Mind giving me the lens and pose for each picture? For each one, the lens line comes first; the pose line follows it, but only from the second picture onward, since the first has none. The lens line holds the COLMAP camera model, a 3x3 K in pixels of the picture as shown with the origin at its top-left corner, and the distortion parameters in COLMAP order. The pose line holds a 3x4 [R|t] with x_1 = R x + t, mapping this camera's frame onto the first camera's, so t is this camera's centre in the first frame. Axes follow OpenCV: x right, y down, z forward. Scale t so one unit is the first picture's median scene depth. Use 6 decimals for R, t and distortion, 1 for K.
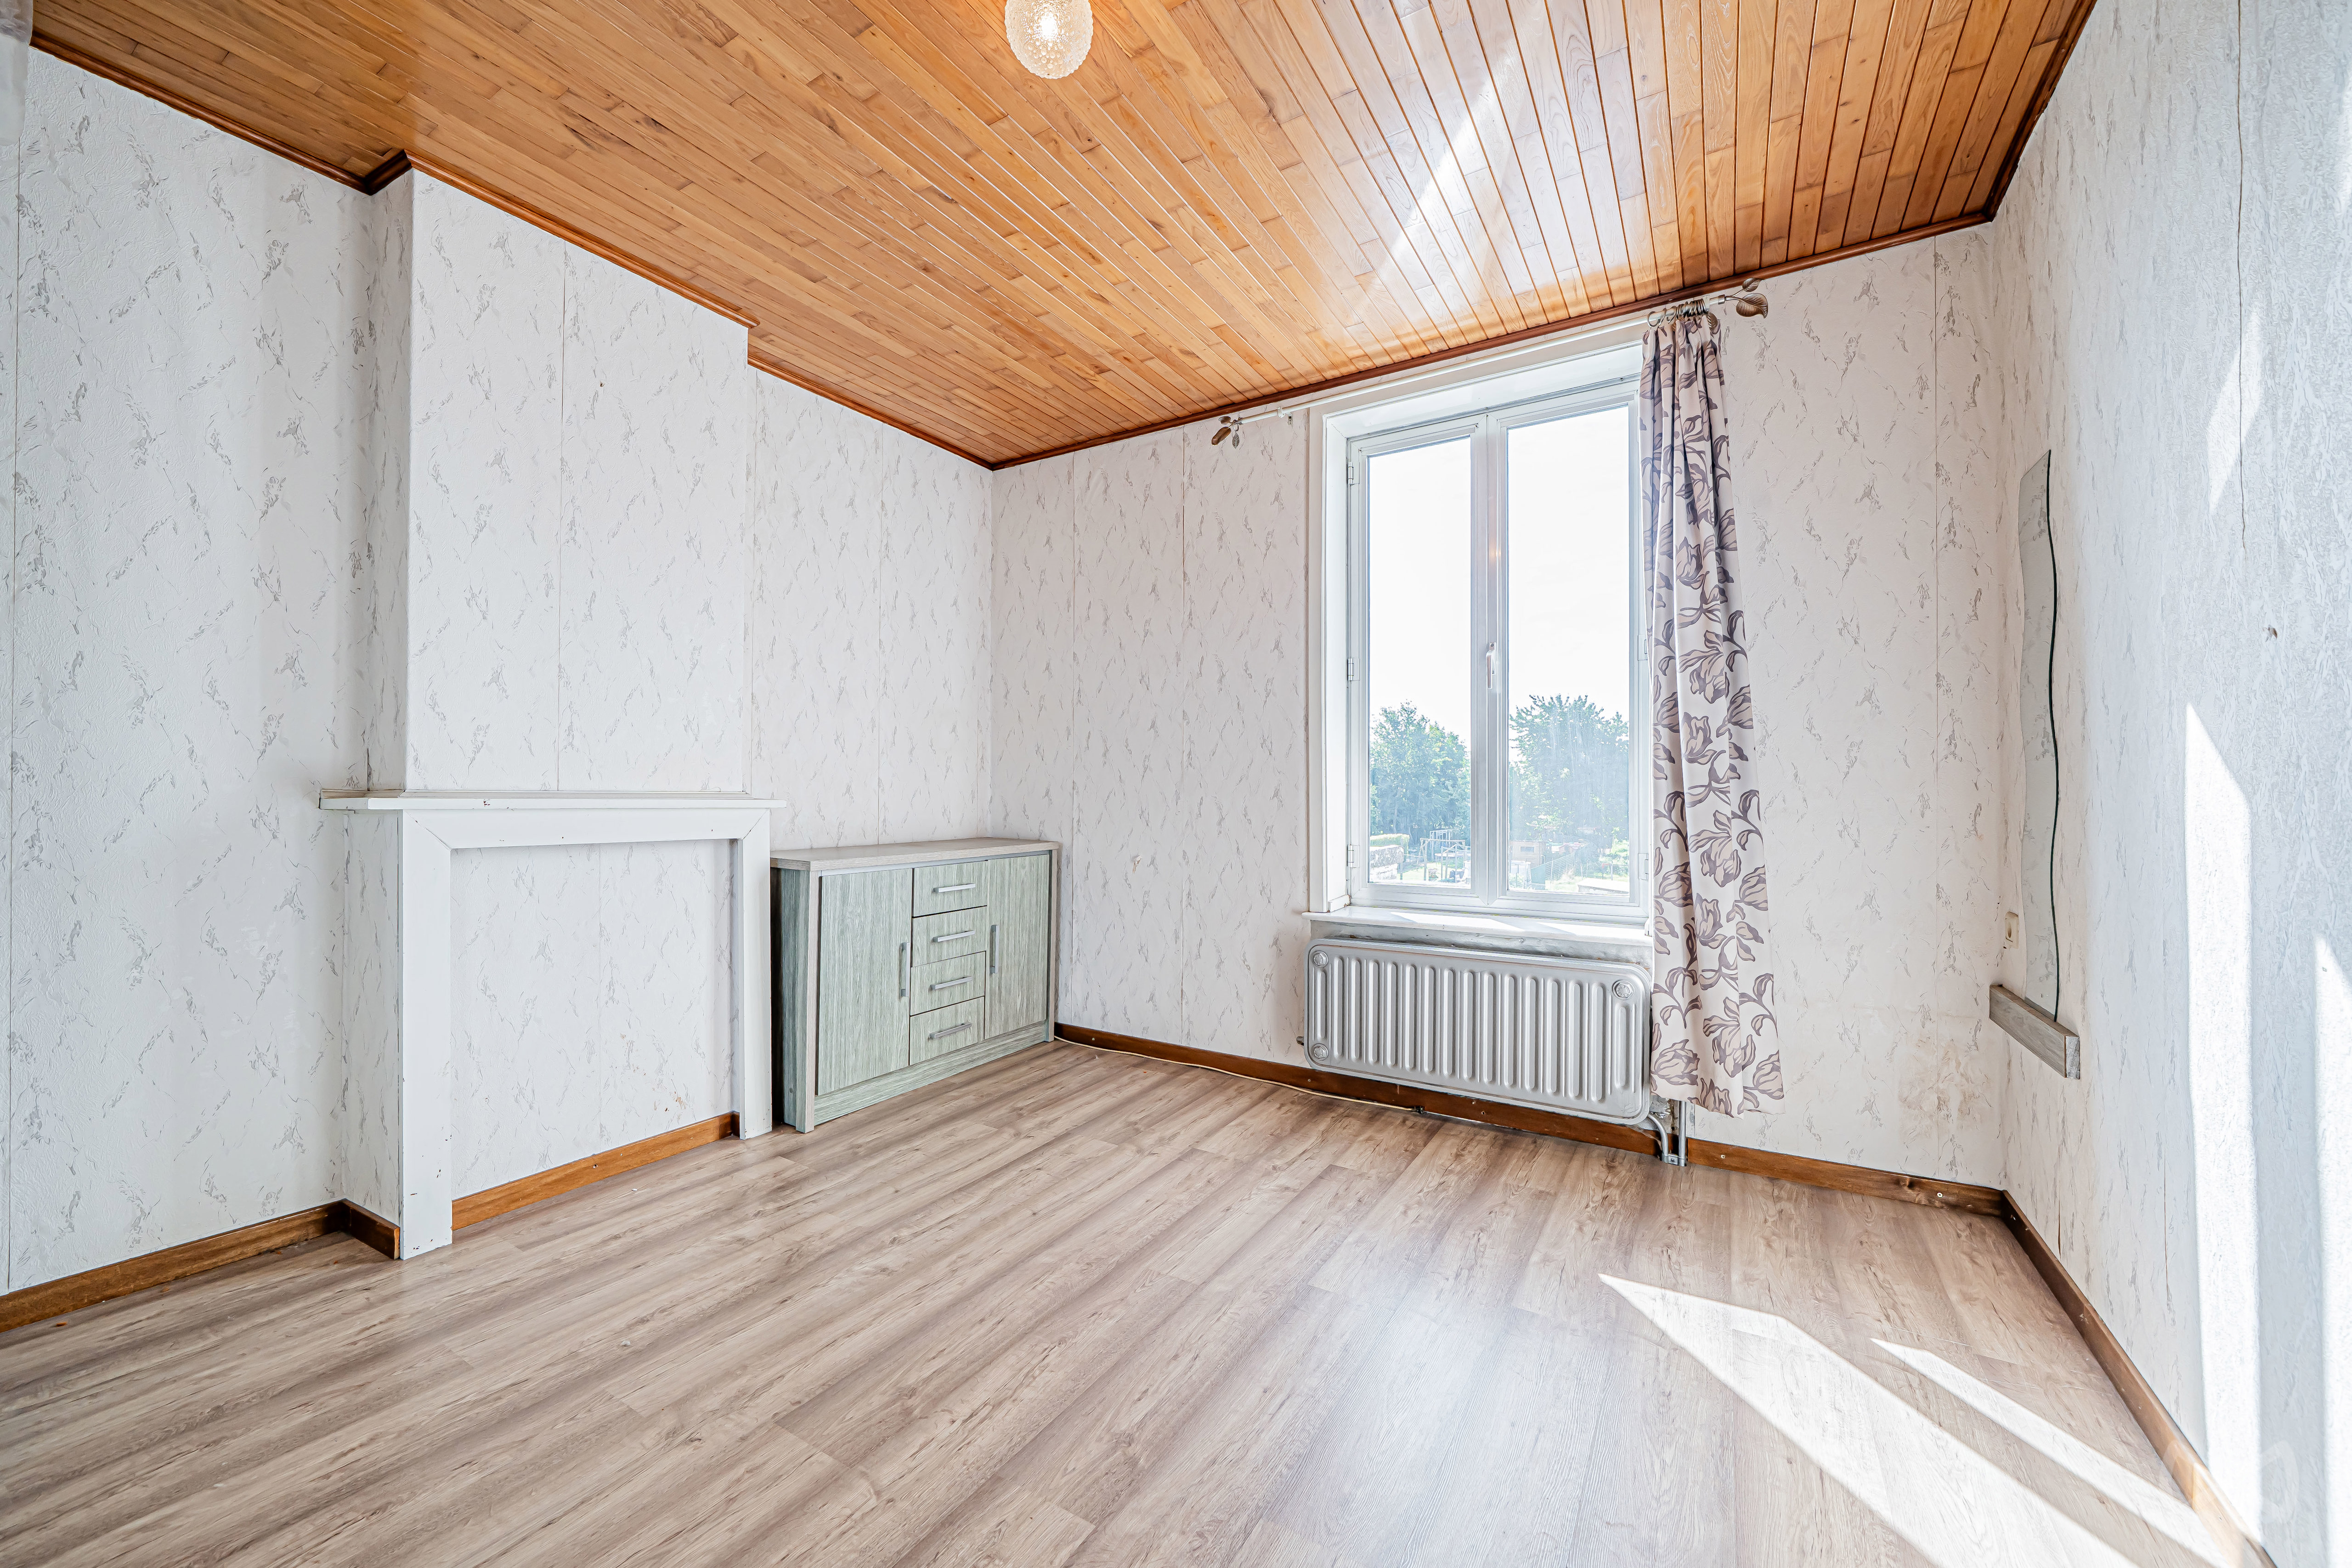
lens RADIAL K [[903.5, 0, 1171.8], [0, 903.5, 787.8], [0, 0, 1]] dist [0.001686, 0.000214]
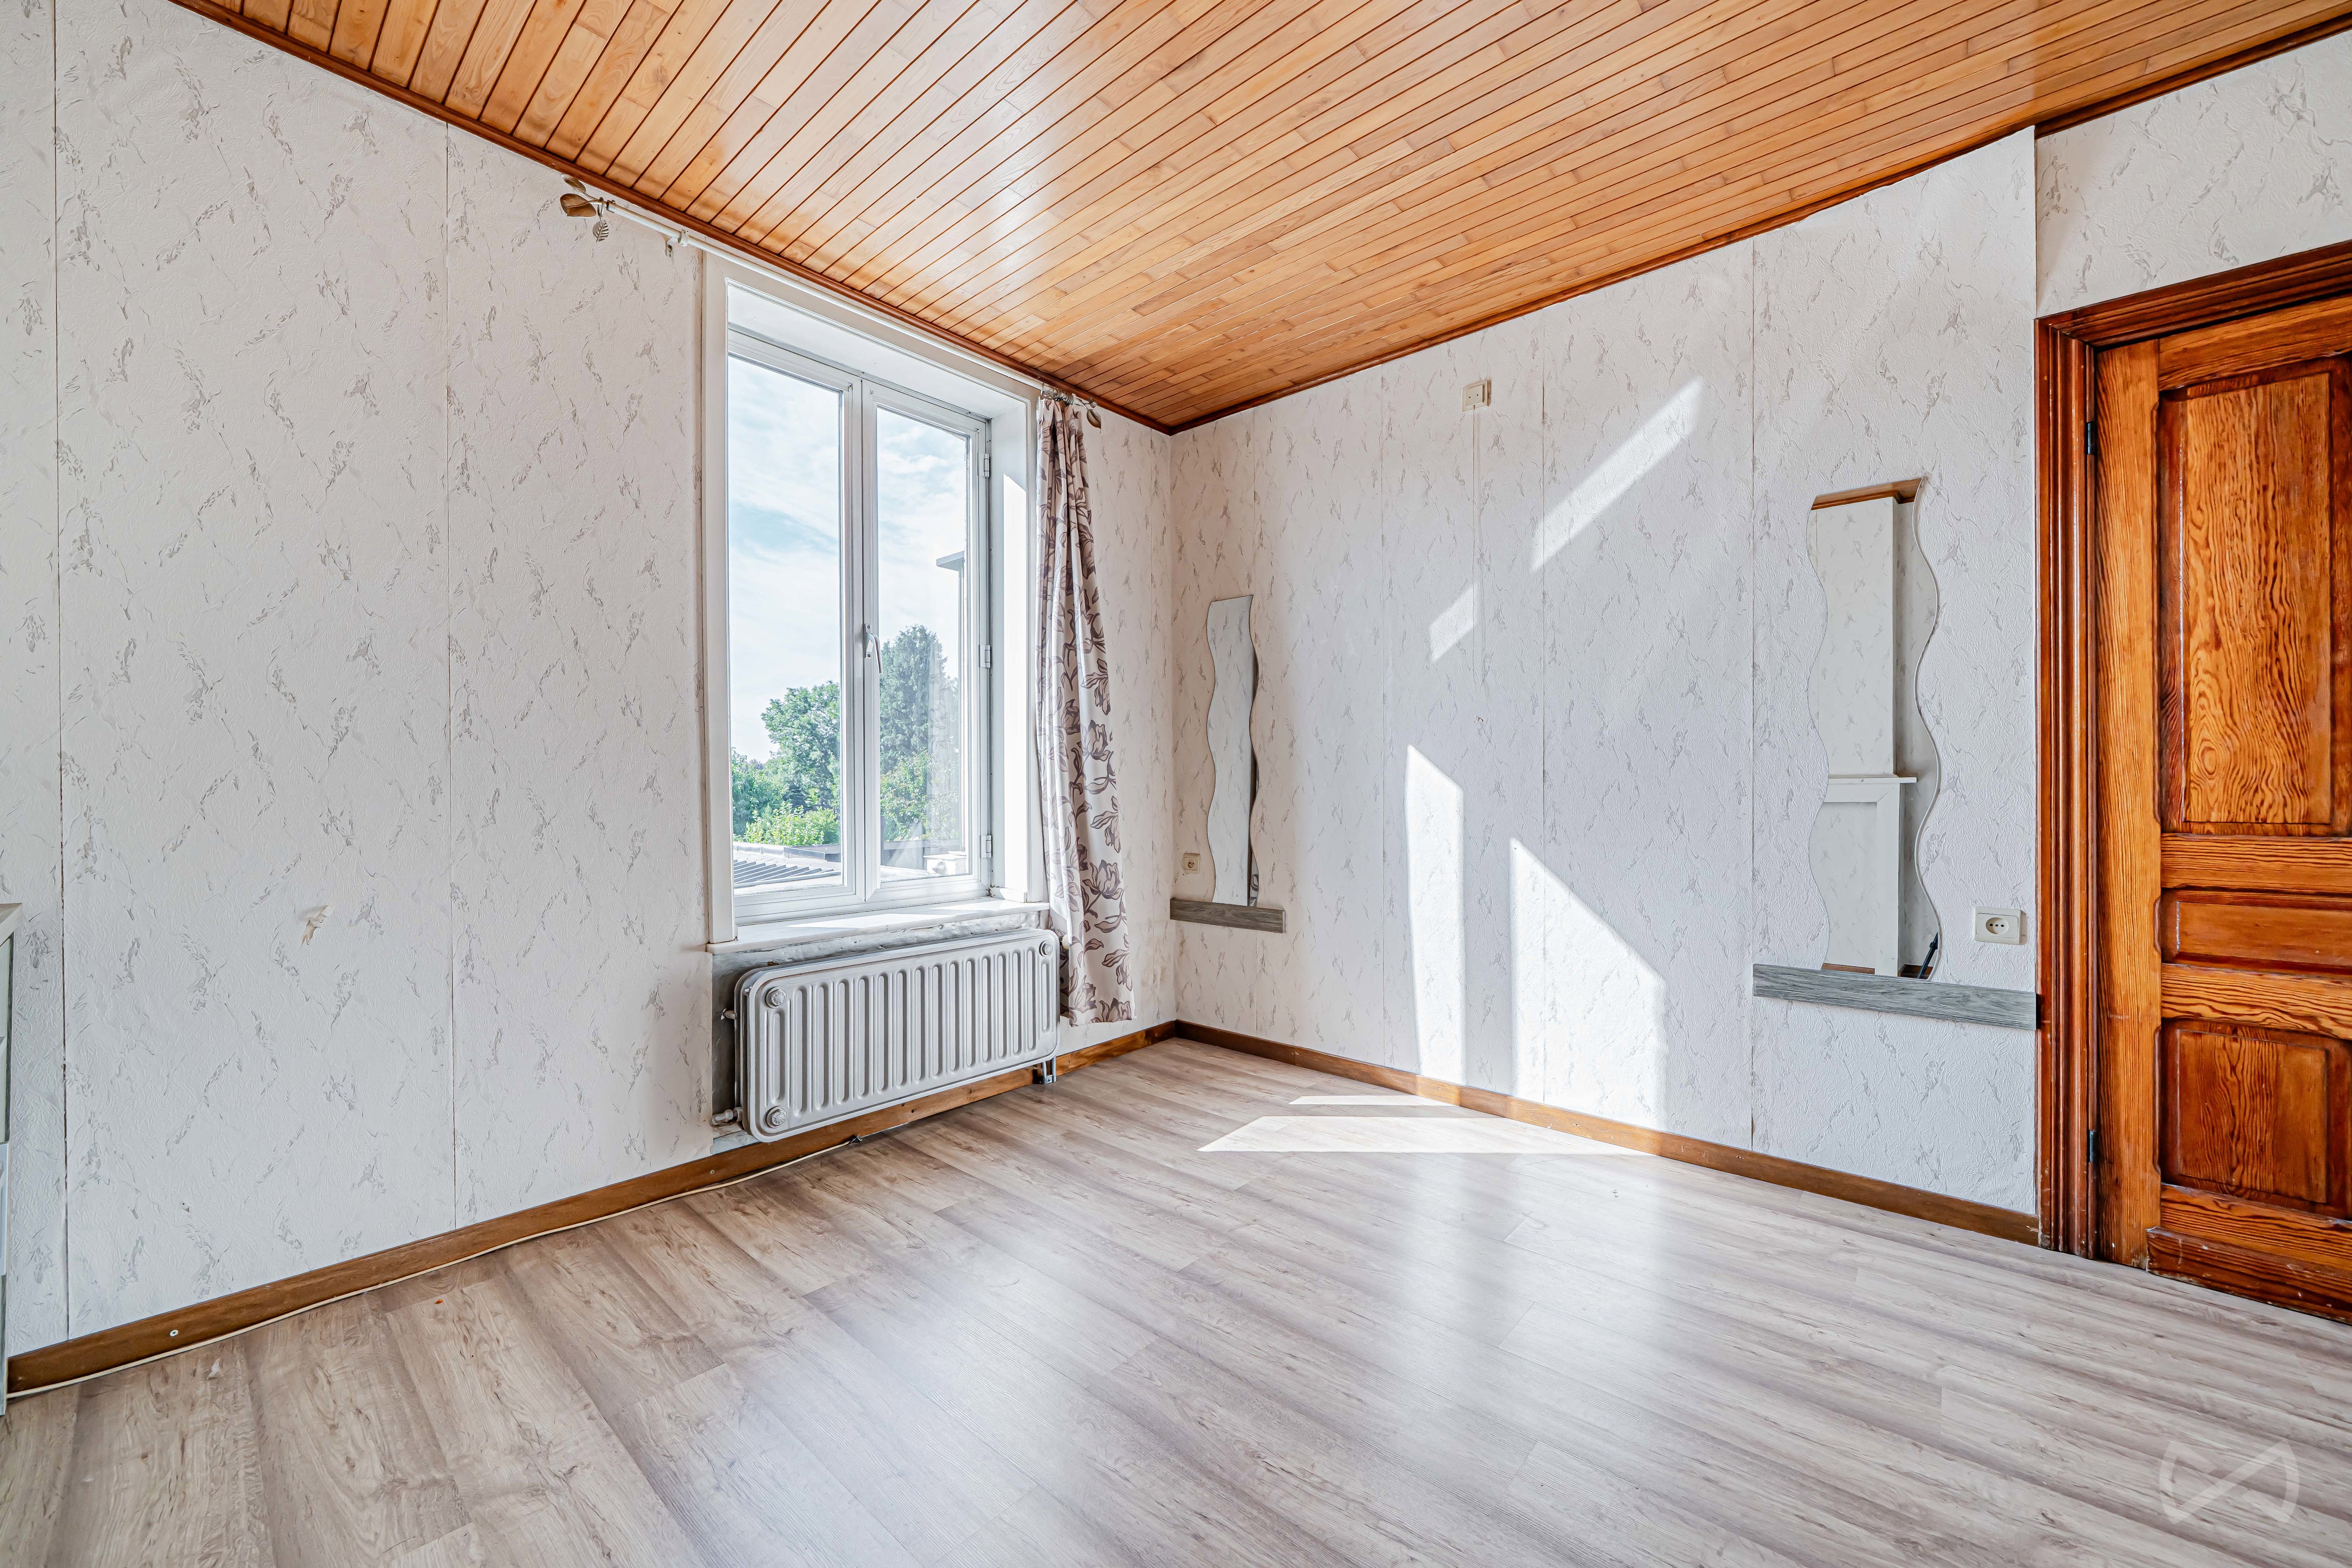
lens RADIAL K [[903.5, 0, 1157.5], [0, 903.5, 788.5], [0, 0, 1]] dist [0.001686, 0.000214]
pose [[0.175418, -0.006051, 0.984476, -0.584591], [-0.006351, 0.999953, 0.007278, 0.003019], [-0.984474, -0.007530, 0.175371, 0.589913]]
